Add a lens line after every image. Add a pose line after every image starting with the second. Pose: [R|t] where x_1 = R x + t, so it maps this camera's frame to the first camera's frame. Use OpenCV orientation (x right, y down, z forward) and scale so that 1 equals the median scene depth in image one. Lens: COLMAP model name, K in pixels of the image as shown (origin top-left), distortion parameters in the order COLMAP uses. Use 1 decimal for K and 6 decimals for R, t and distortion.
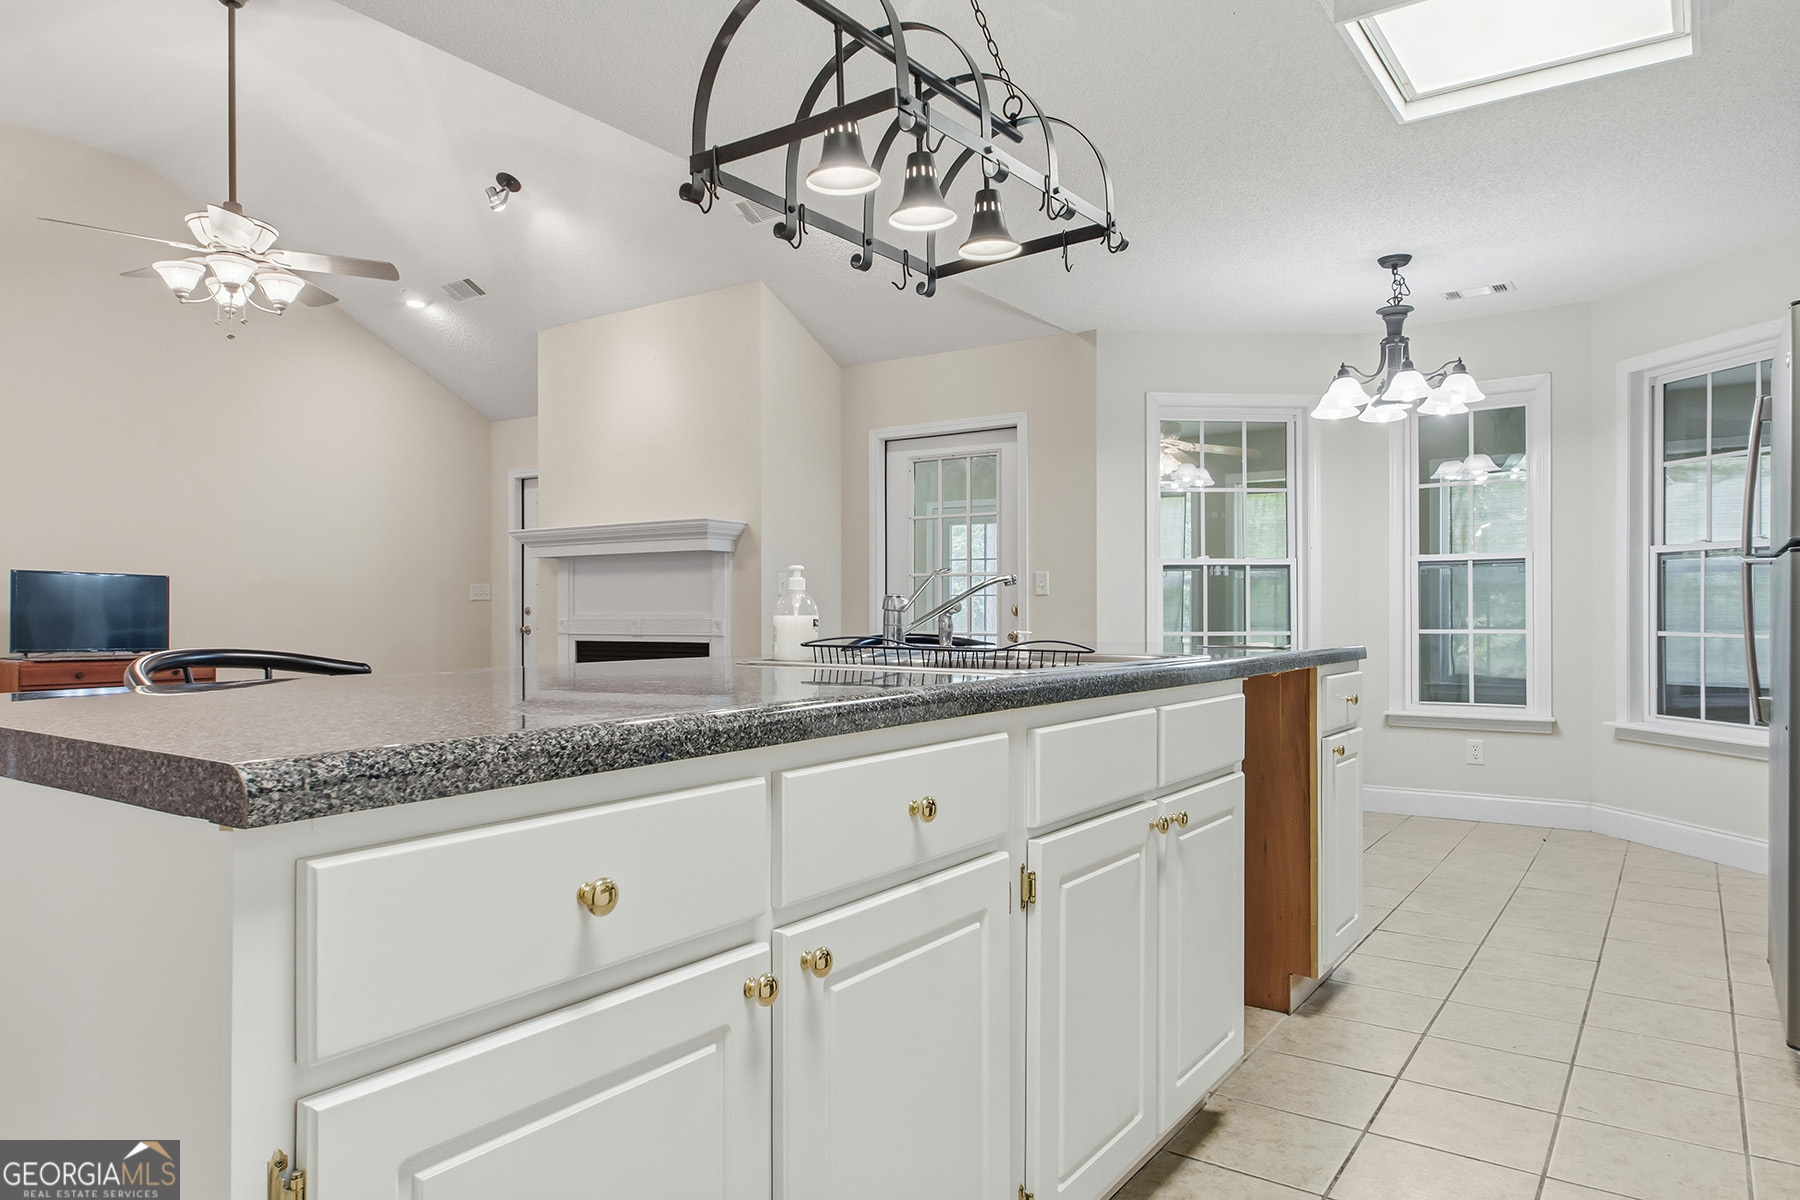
lens RADIAL K [[1098.6, 0, 885.3], [0, 1098.6, 619.5], [0, 0, 1]] dist [-0.034243, -0.001040]
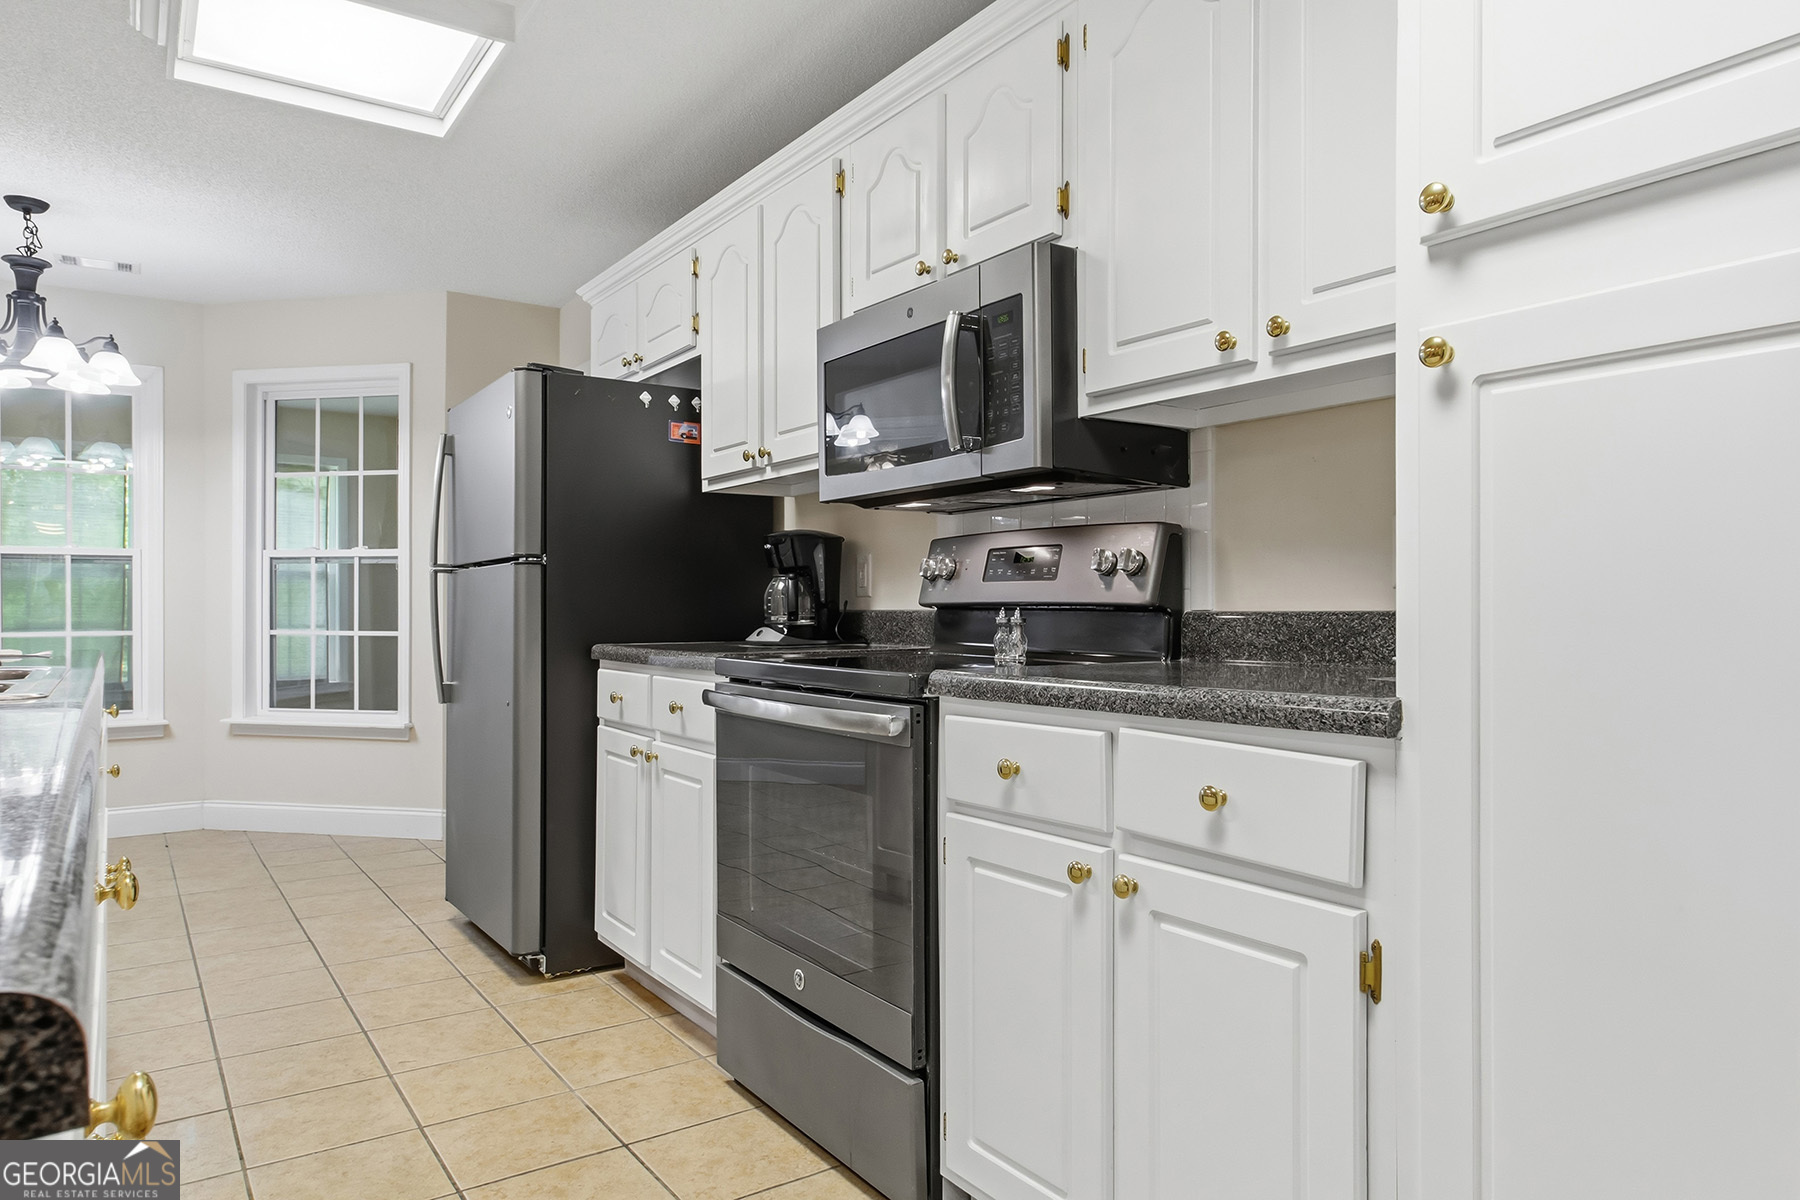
lens RADIAL K [[1098.6, 0, 885.3], [0, 1098.6, 619.5], [0, 0, 1]] dist [-0.034243, -0.001040]
pose [[0.313455, -0.005572, 0.949587, -0.124299], [0.006290, 0.999973, 0.003792, 0.000253], [-0.949582, 0.004784, 0.313481, 0.090020]]
